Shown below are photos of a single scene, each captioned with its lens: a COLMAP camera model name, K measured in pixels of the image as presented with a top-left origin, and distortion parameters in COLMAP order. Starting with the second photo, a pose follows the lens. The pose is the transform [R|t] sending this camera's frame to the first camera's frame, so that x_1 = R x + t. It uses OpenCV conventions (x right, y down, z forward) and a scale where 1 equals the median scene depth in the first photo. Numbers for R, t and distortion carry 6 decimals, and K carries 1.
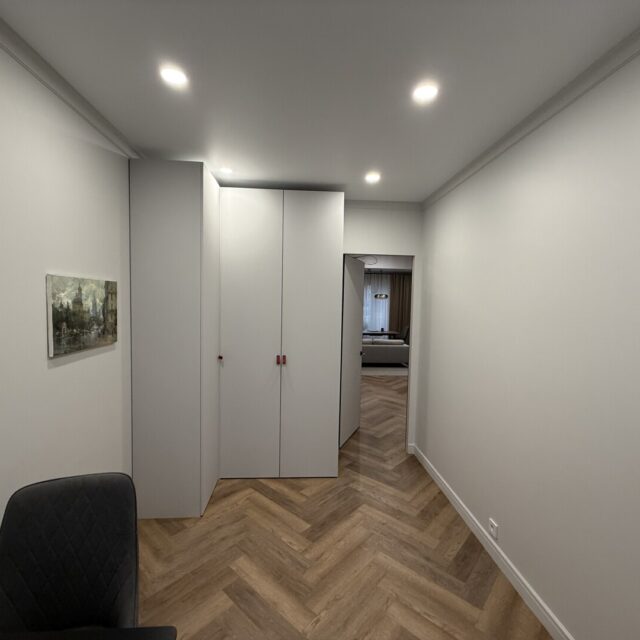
lens RADIAL K [[337.8, 0, 316.5], [0, 337.8, 321.0], [0, 0, 1]] dist [-0.000052, 0.000130]
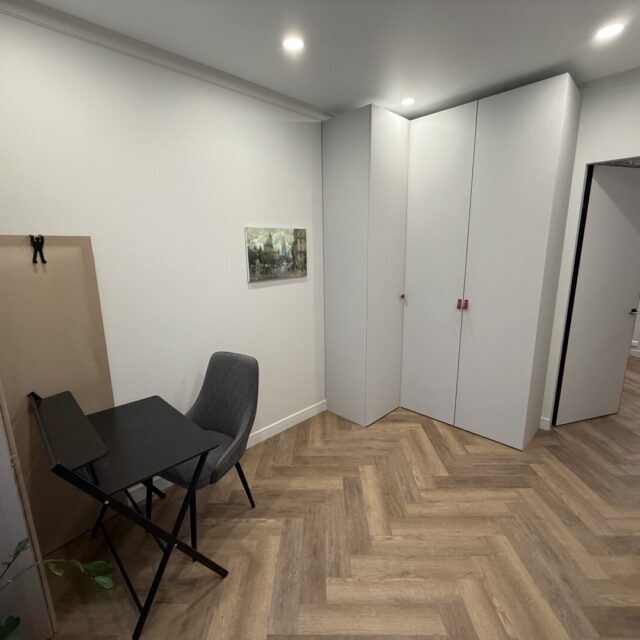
lens RADIAL K [[337.8, 0, 316.5], [0, 337.8, 321.0], [0, 0, 1]] dist [-0.000052, 0.000130]
pose [[0.656220, 0.130098, -0.743269, 0.484726], [-0.011850, 0.986680, 0.162242, 0.023783], [0.754476, -0.097659, 0.649021, 0.164381]]
